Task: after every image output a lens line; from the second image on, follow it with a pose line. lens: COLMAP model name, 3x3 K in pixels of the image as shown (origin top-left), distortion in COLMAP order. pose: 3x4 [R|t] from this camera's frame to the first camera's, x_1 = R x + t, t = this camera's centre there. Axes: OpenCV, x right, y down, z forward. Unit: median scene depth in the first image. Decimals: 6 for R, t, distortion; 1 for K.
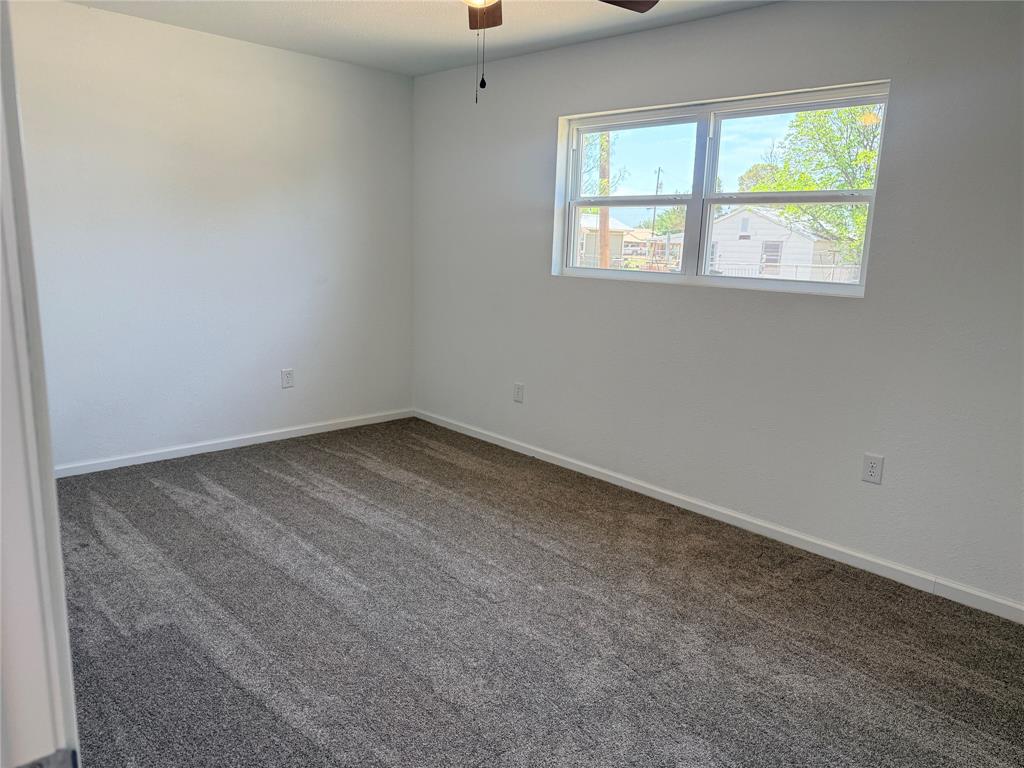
lens RADIAL K [[716.7, 0, 514.4], [0, 716.7, 382.9], [0, 0, 1]] dist [0.071755, -0.104312]
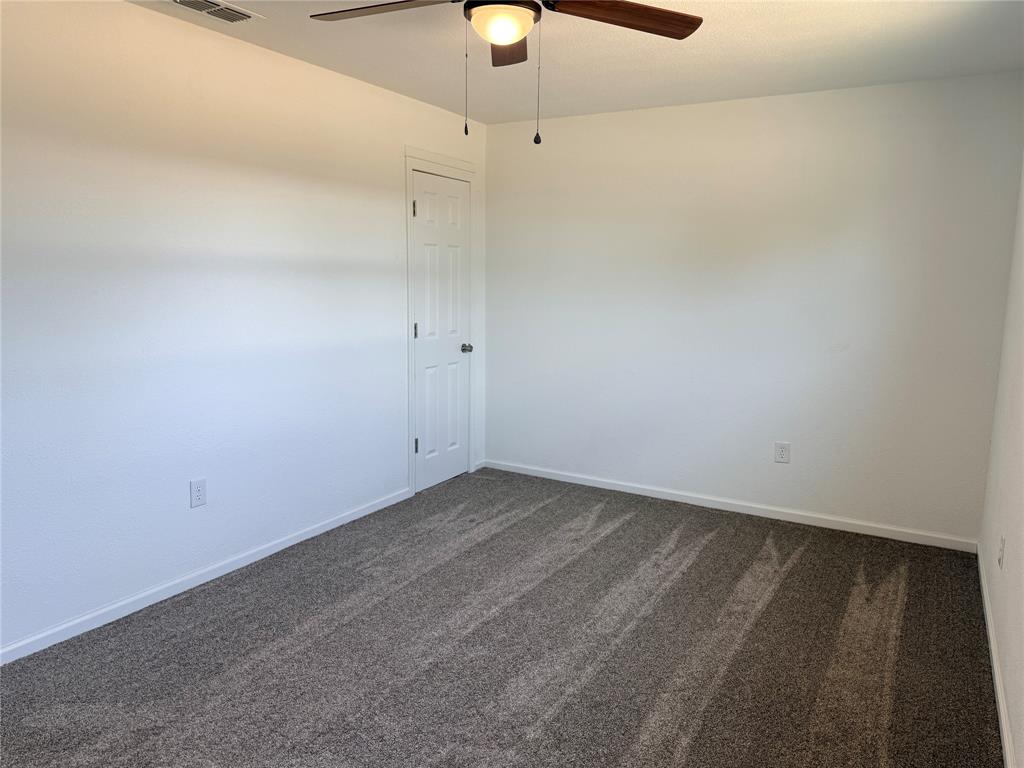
lens RADIAL K [[716.7, 0, 510.5], [0, 716.7, 385.4], [0, 0, 1]] dist [0.071755, -0.104312]
pose [[0.288615, 0.117186, -0.950247, 0.503306], [-0.197416, 0.978439, 0.060702, -0.088268], [0.936871, 0.170075, 0.305527, 0.469216]]
